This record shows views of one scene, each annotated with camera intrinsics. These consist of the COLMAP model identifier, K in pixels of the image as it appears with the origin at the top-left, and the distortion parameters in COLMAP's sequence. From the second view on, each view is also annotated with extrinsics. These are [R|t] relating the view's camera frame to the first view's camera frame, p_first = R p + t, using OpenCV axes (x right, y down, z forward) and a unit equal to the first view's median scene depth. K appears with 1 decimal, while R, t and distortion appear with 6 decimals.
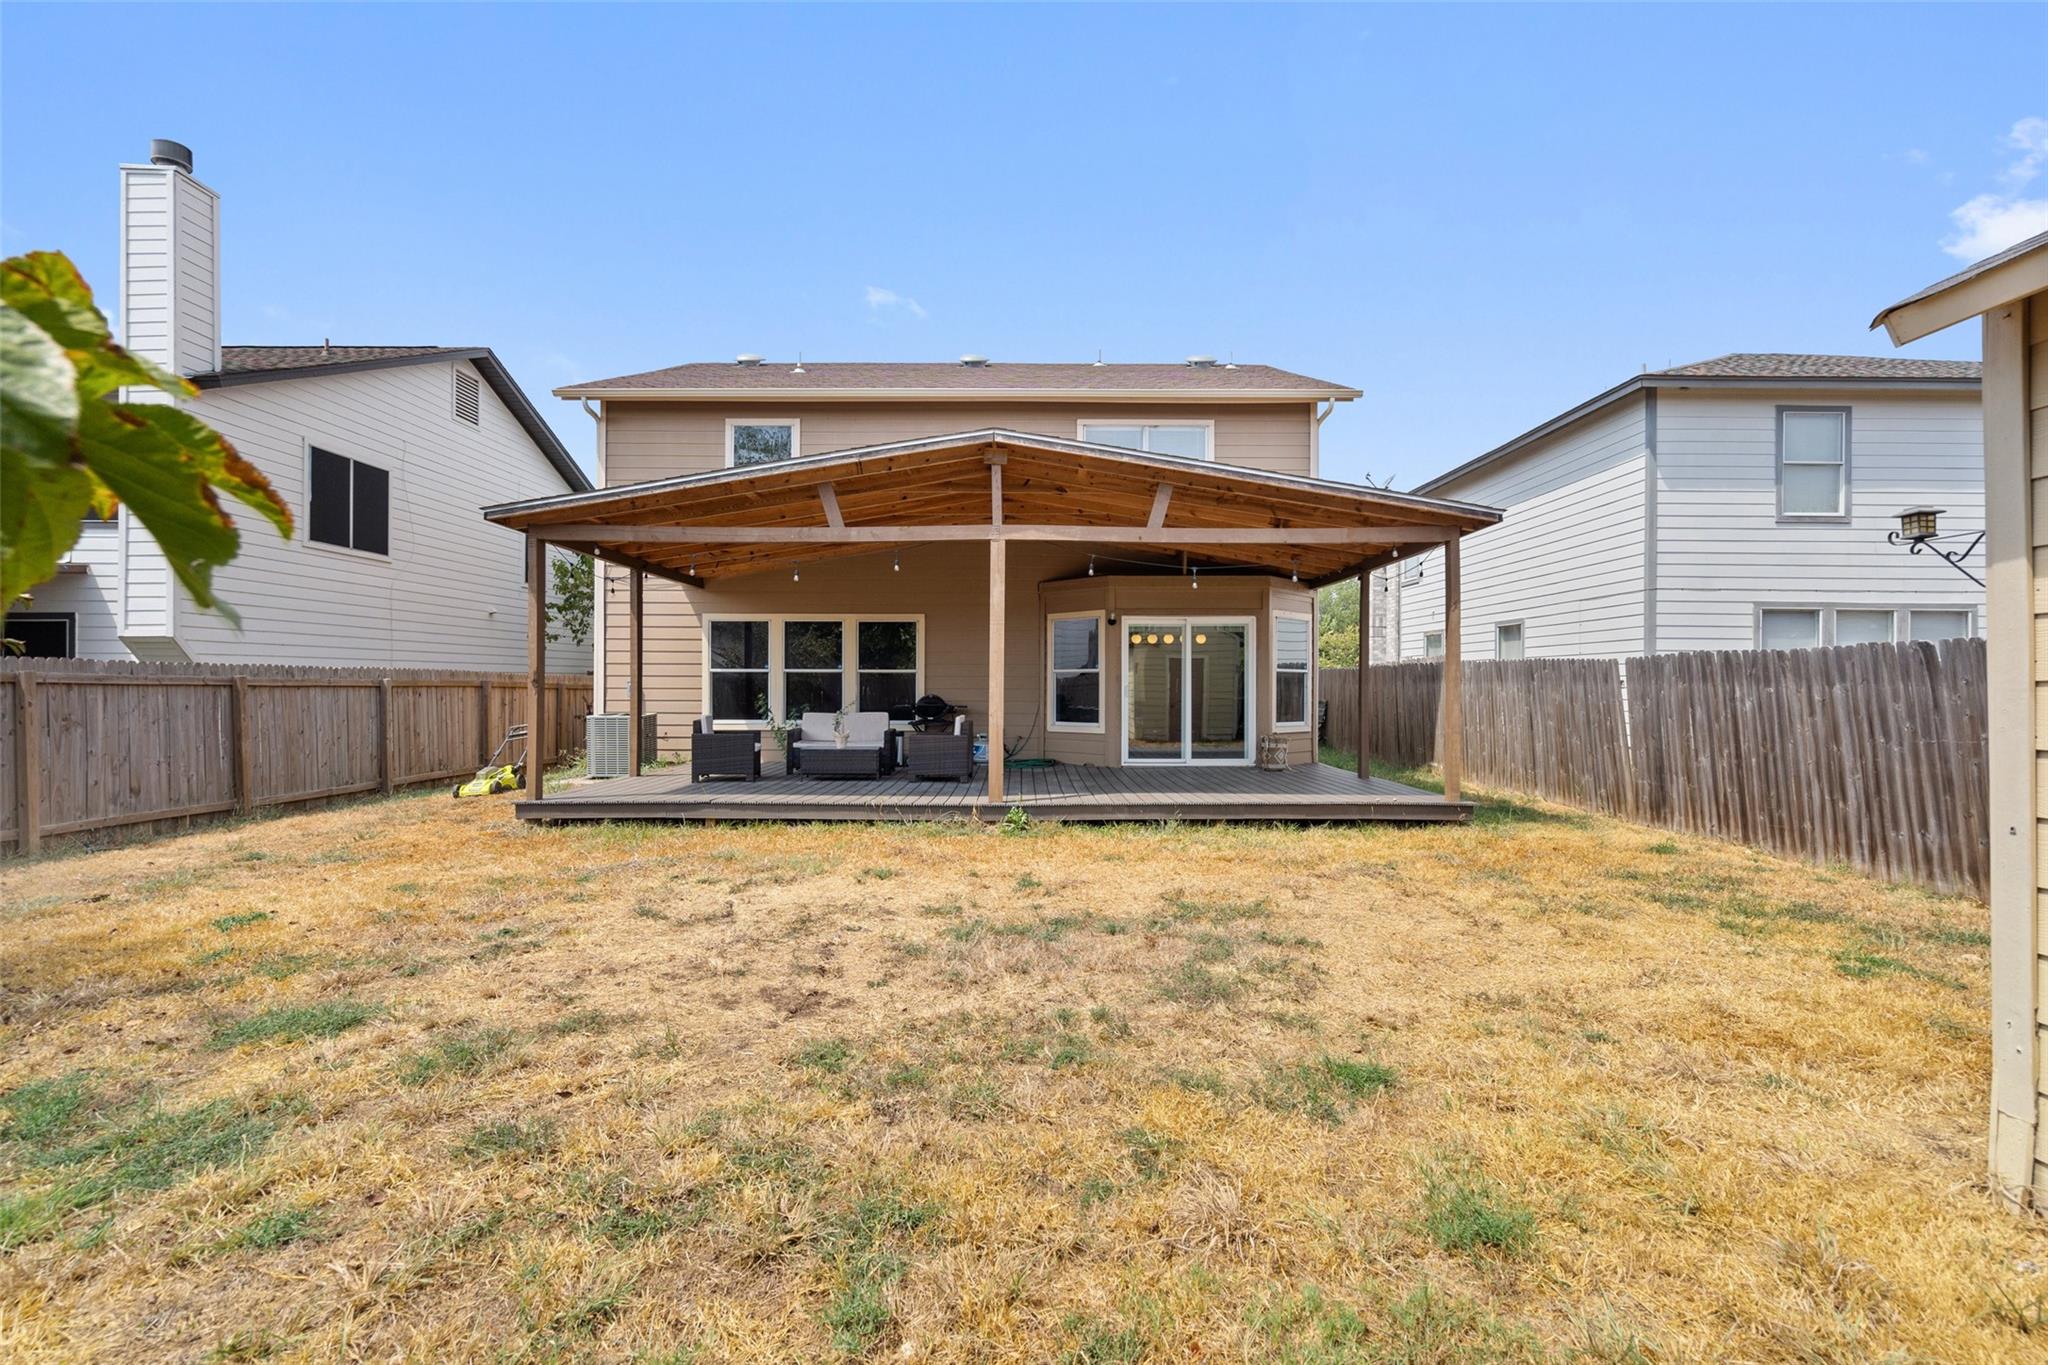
lens RADIAL K [[939.8, 0, 1028.2], [0, 939.8, 681.8], [0, 0, 1]] dist [-0.000318, 0.000217]
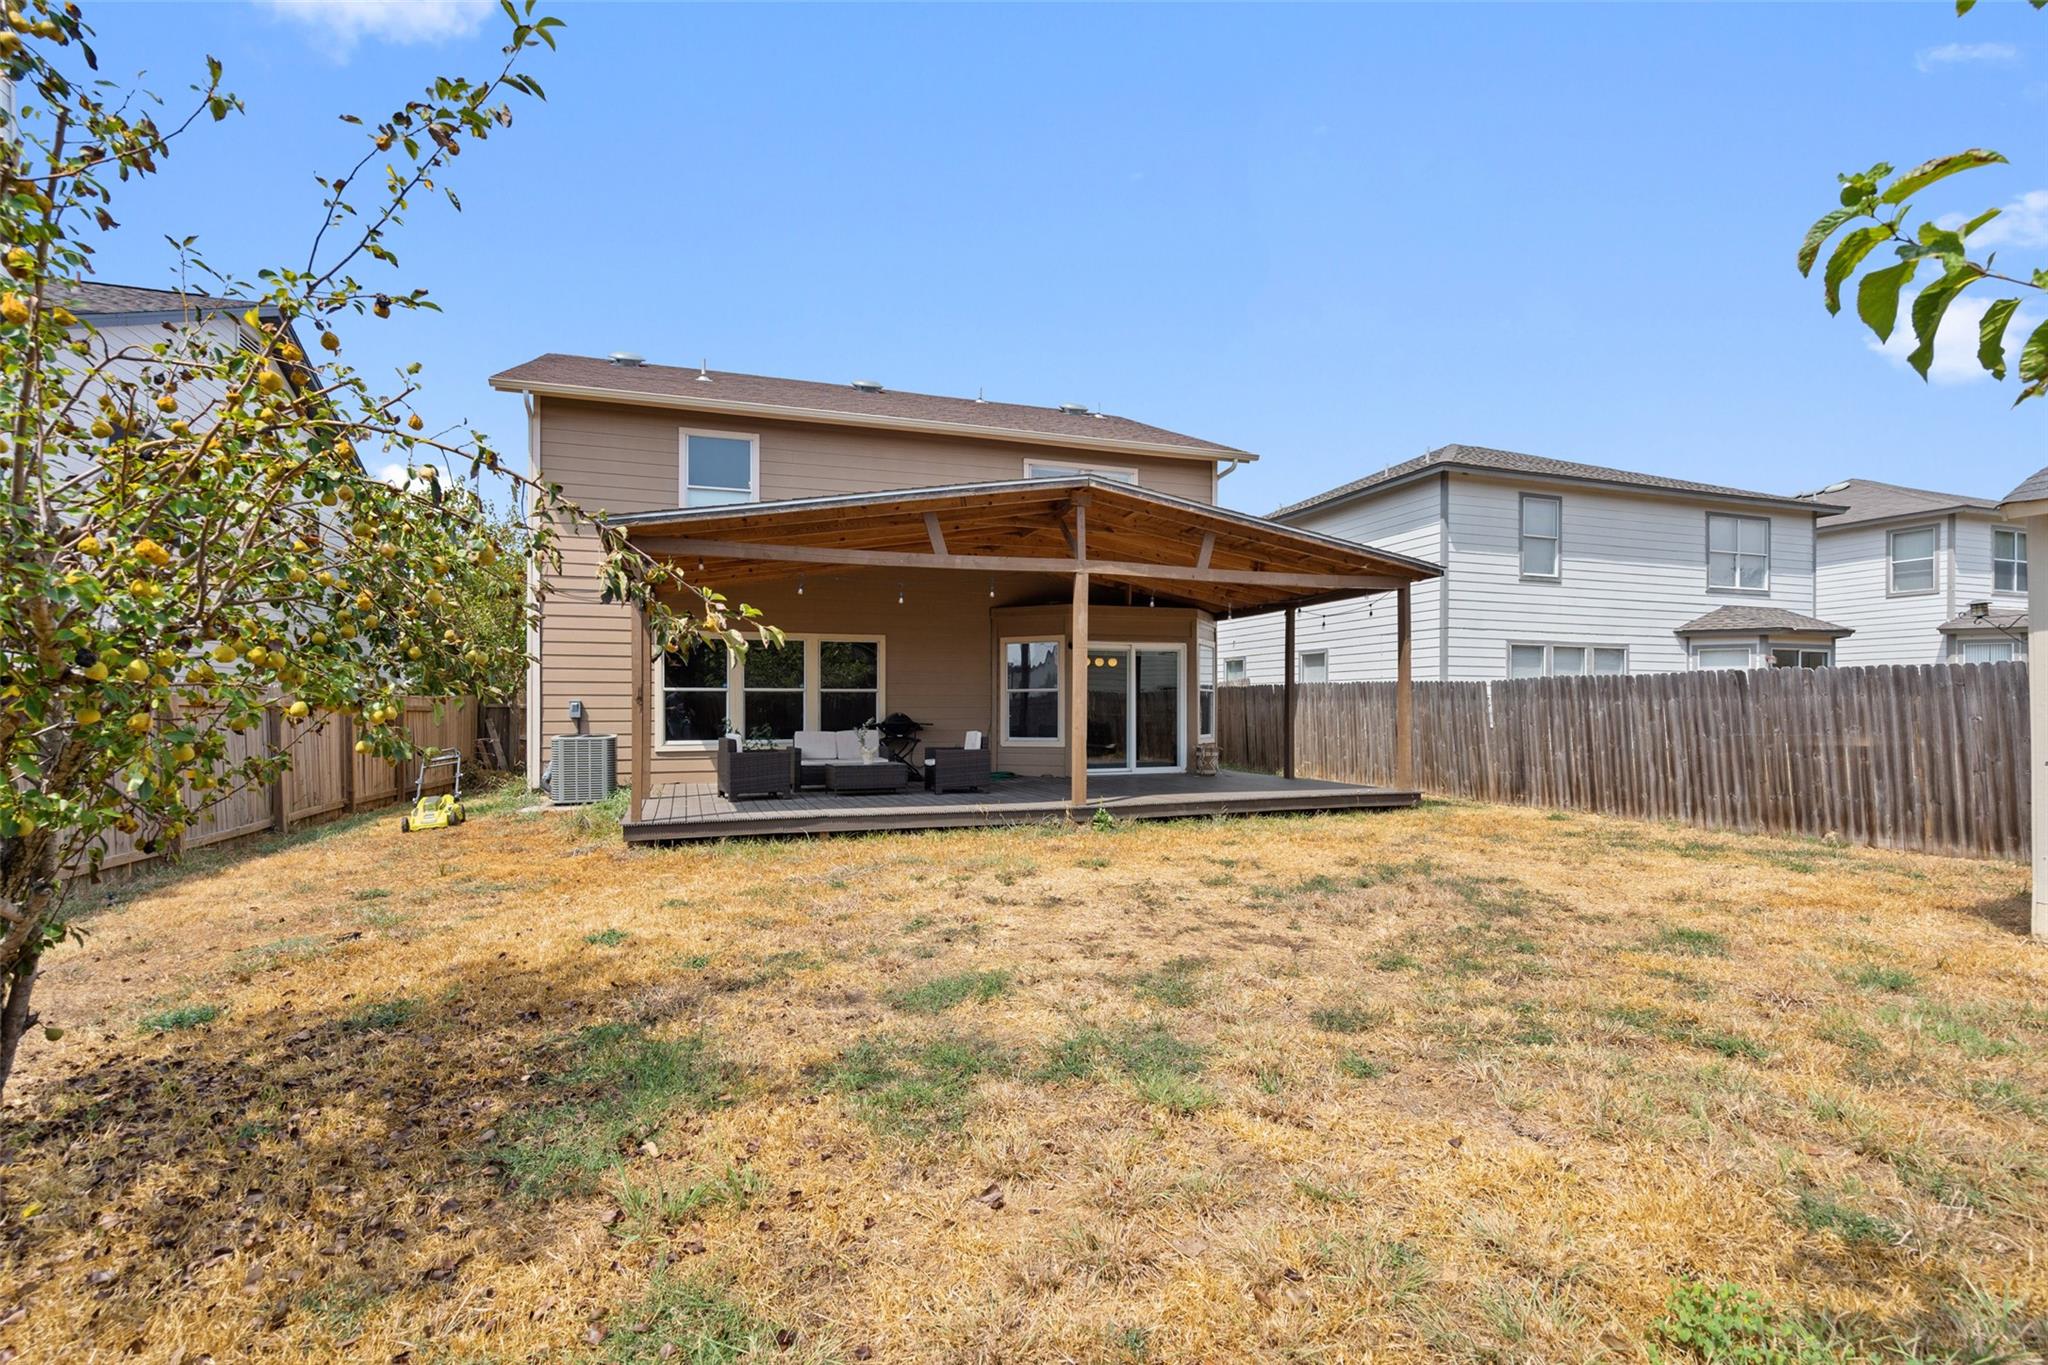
lens RADIAL K [[948.1, 0, 1024.8], [0, 948.1, 717.2], [0, 0, 1]] dist [0.000521, 0.000229]
pose [[0.941957, -0.007873, 0.335640, -0.479141], [0.003485, 0.999900, 0.013674, 0.006407], [-0.335714, -0.011711, 0.941891, -0.051079]]
